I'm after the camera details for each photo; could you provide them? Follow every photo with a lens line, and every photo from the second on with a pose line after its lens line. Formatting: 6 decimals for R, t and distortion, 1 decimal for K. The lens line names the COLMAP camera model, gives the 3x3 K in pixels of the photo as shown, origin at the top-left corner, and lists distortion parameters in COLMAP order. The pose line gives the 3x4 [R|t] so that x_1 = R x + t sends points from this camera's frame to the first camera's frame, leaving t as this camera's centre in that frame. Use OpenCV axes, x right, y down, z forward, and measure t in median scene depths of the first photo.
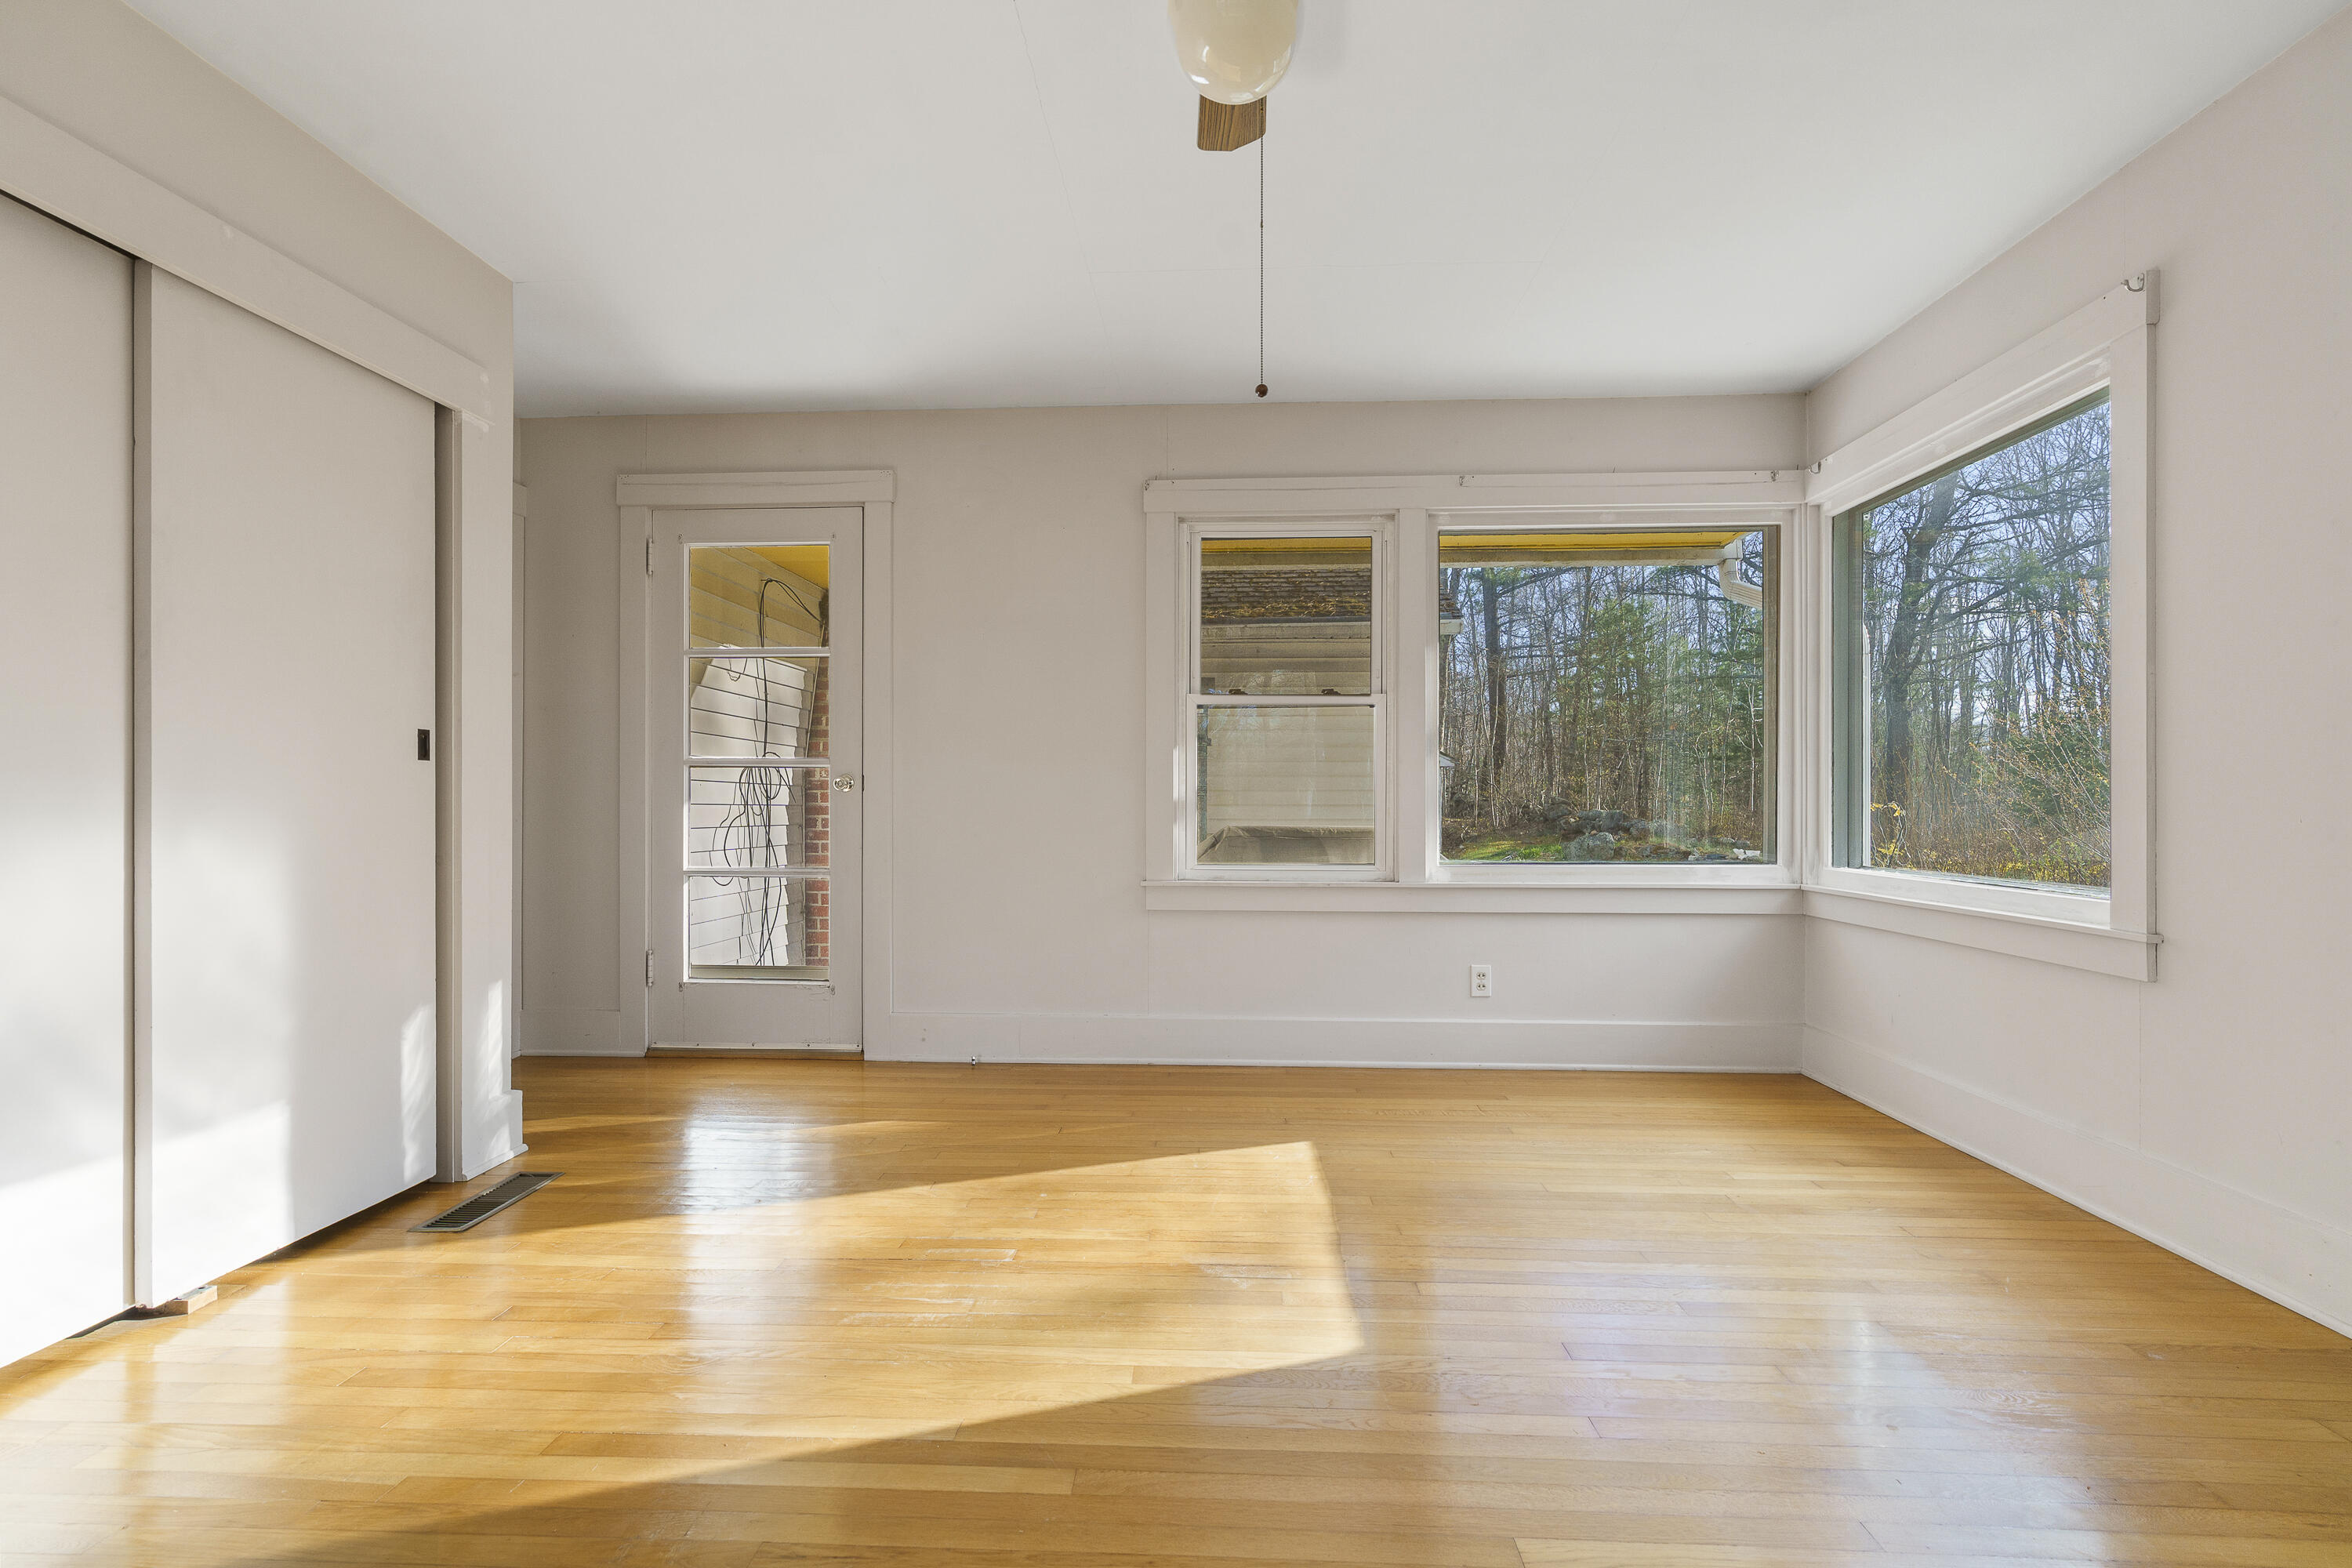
lens RADIAL K [[1087.9, 0, 1165.6], [0, 1087.9, 793.7], [0, 0, 1]] dist [-0.001905, 0.001110]
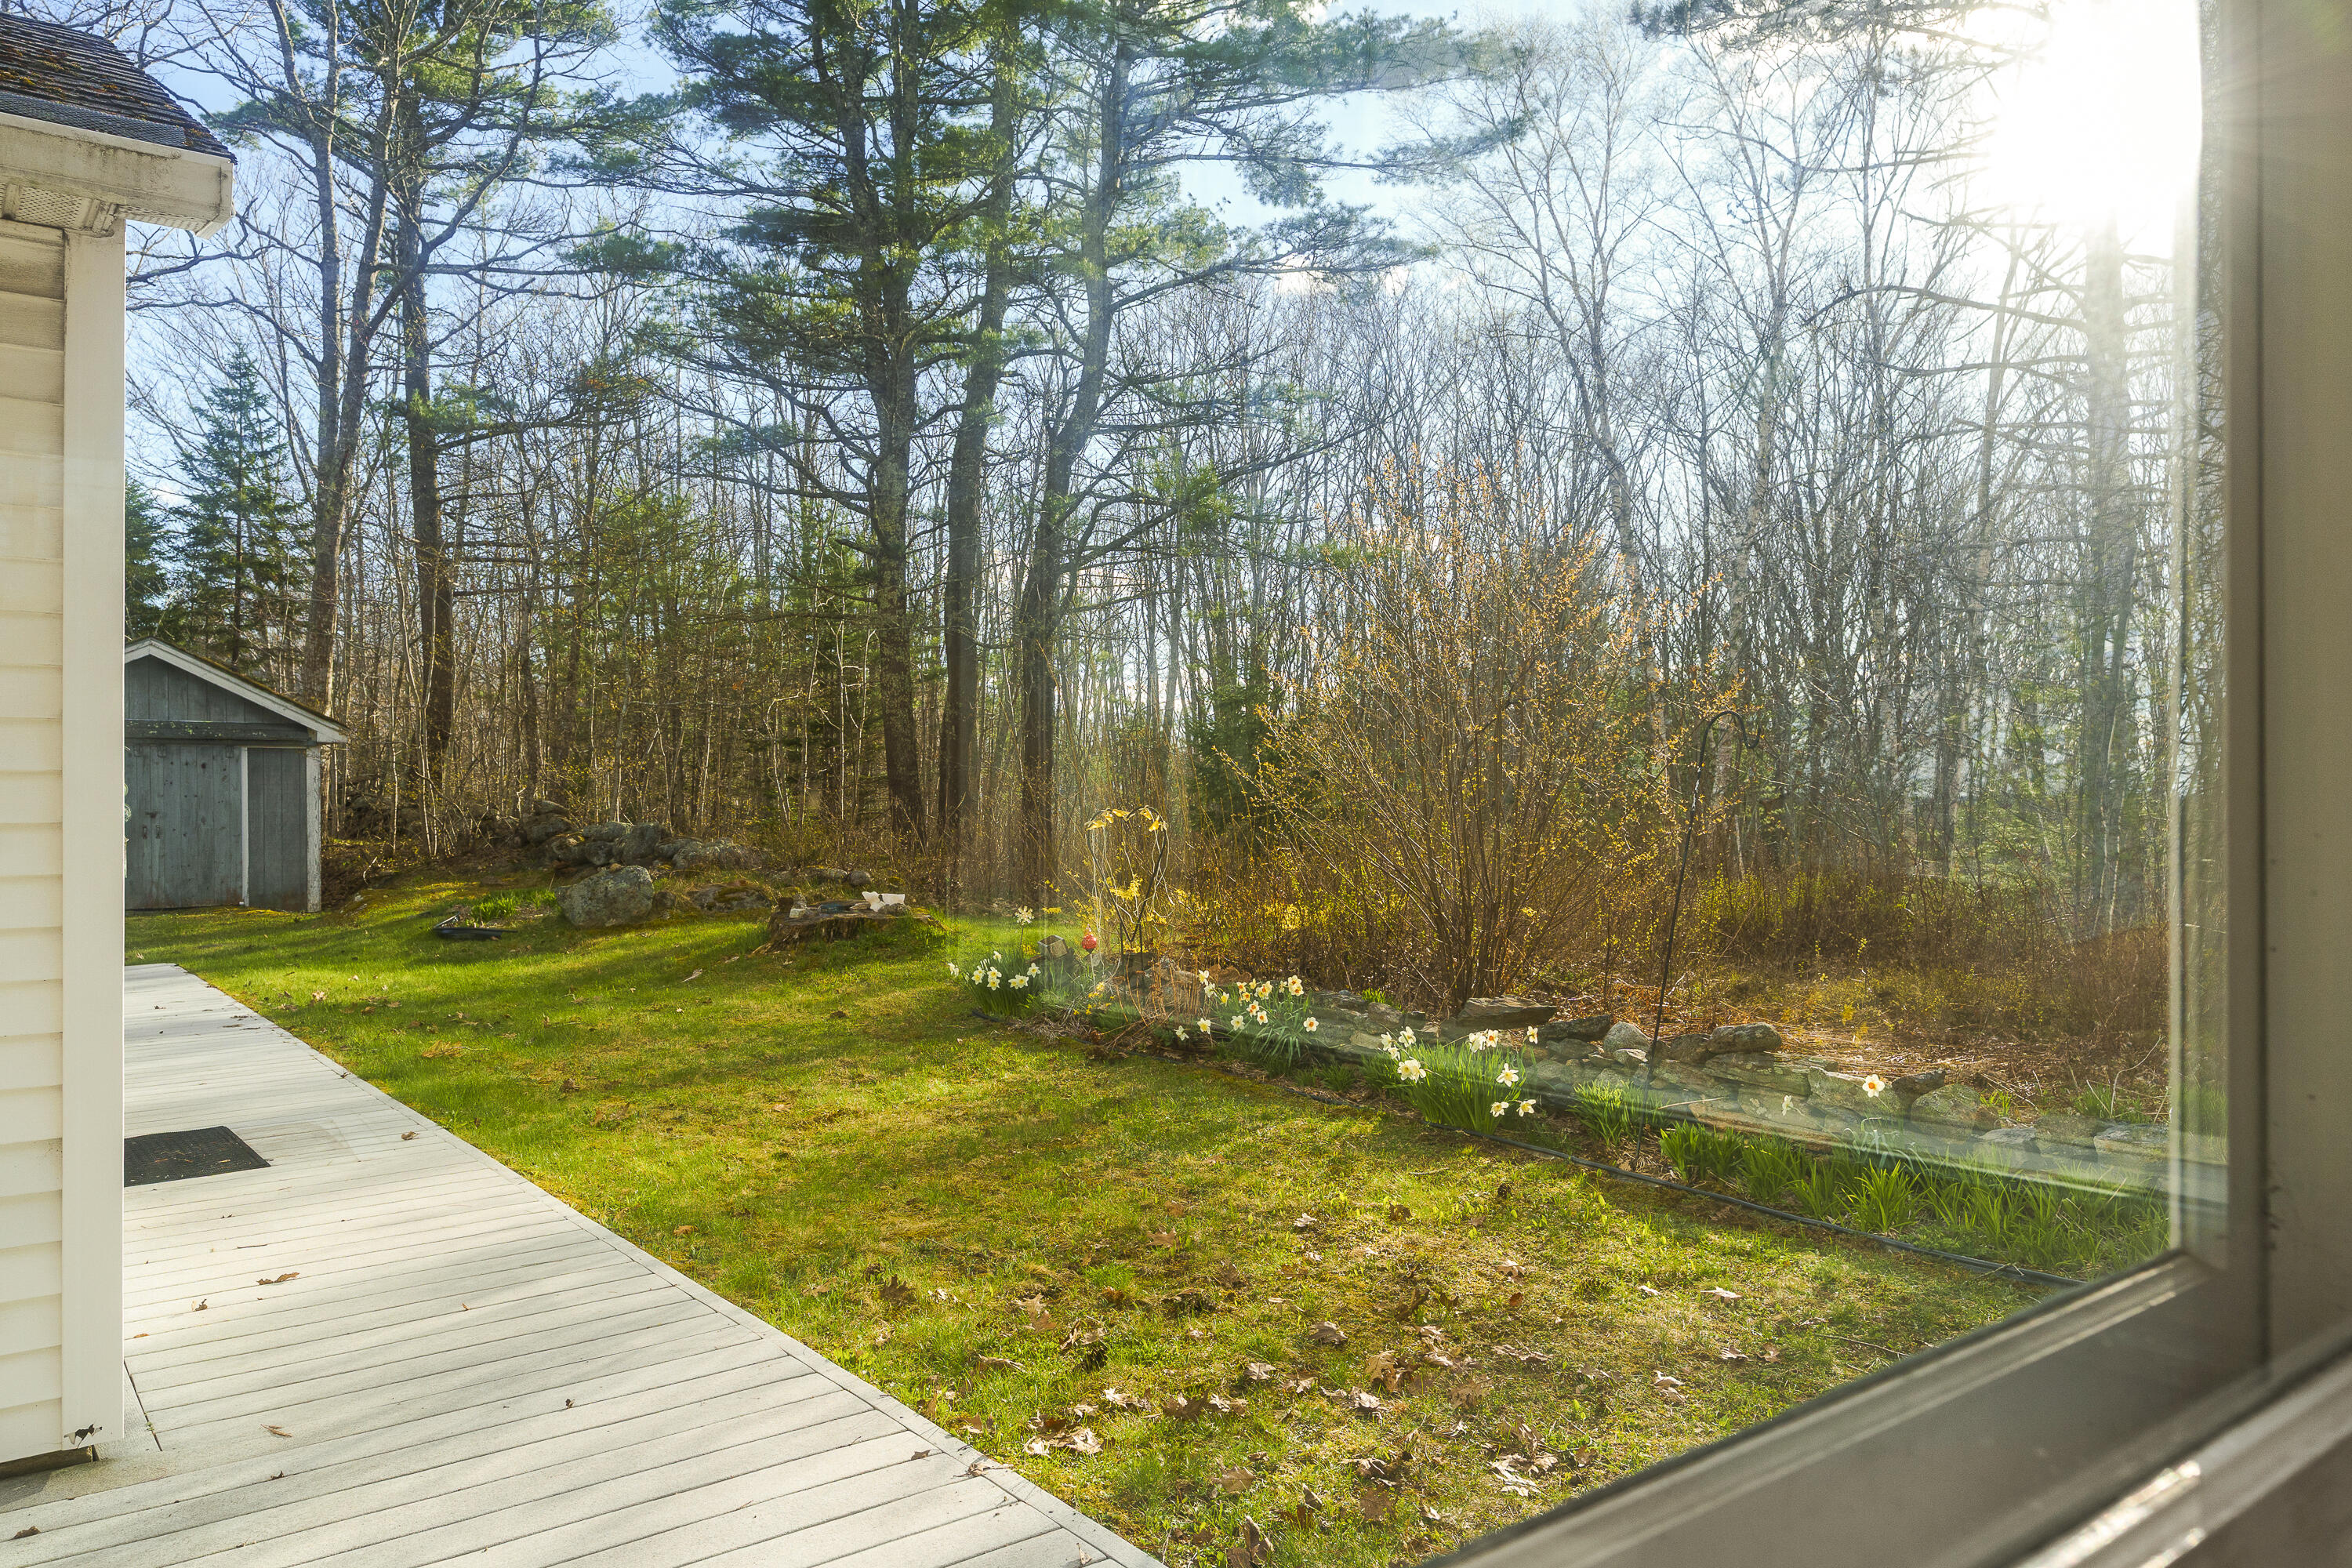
lens RADIAL K [[1596.0, 0, 1174.3], [0, 1596.0, 796.2], [0, 0, 1]] dist [-0.002914, 0.001903]
pose [[0.748050, 0.000072, 0.663642, 0.043870], [0.000210, 1.000000, -0.000346, 0.000781], [-0.663642, 0.000398, 0.748050, 0.131087]]
